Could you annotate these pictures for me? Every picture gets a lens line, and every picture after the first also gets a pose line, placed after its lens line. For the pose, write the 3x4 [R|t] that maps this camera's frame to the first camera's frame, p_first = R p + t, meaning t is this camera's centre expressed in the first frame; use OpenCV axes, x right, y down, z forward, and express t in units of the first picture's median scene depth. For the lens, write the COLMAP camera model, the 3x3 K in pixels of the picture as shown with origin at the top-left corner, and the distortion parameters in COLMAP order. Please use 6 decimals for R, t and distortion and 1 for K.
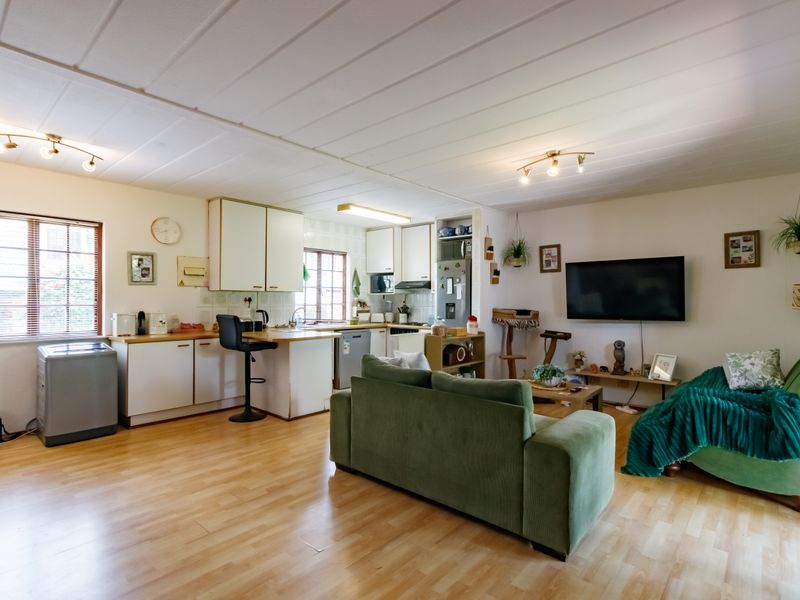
lens RADIAL K [[421.1, 0, 403.1], [0, 421.1, 302.3], [0, 0, 1]] dist [0.000588, -0.000064]
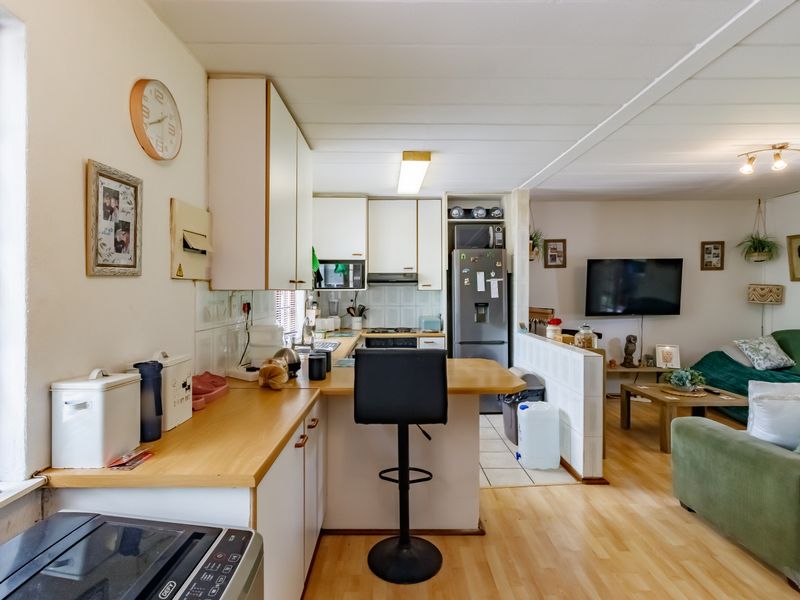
lens RADIAL K [[421.1, 0, 400.2], [0, 421.1, 292.8], [0, 0, 1]] dist [0.000588, -0.000064]
pose [[0.752950, -0.010908, 0.657987, -0.659923], [0.008772, 0.999940, 0.006538, -0.029358], [-0.658019, 0.000850, 0.753001, 0.622919]]
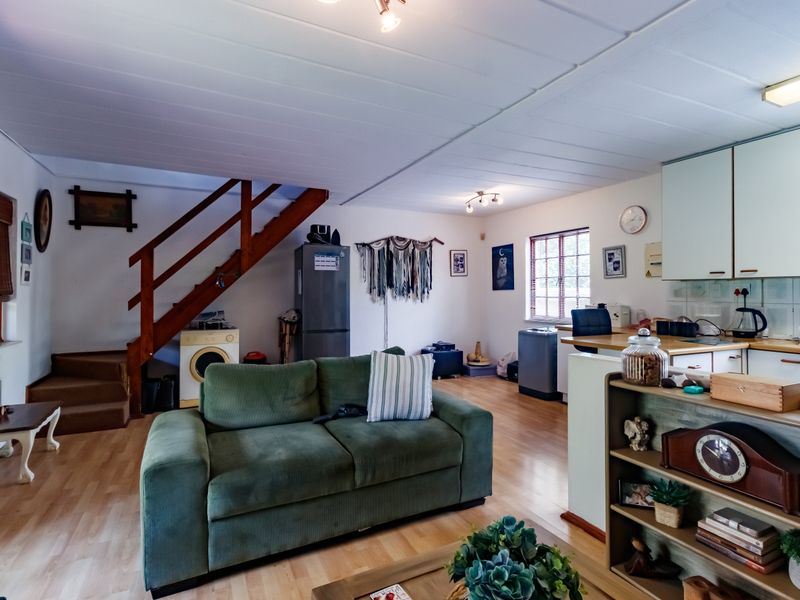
lens RADIAL K [[421.1, 0, 401.1], [0, 421.1, 295.2], [0, 0, 1]] dist [0.000588, -0.000064]
pose [[-0.377432, 0.012698, -0.925950, 0.527223], [0.009921, 0.999904, 0.009669, -0.014787], [0.925984, -0.005537, -0.377522, 0.897094]]
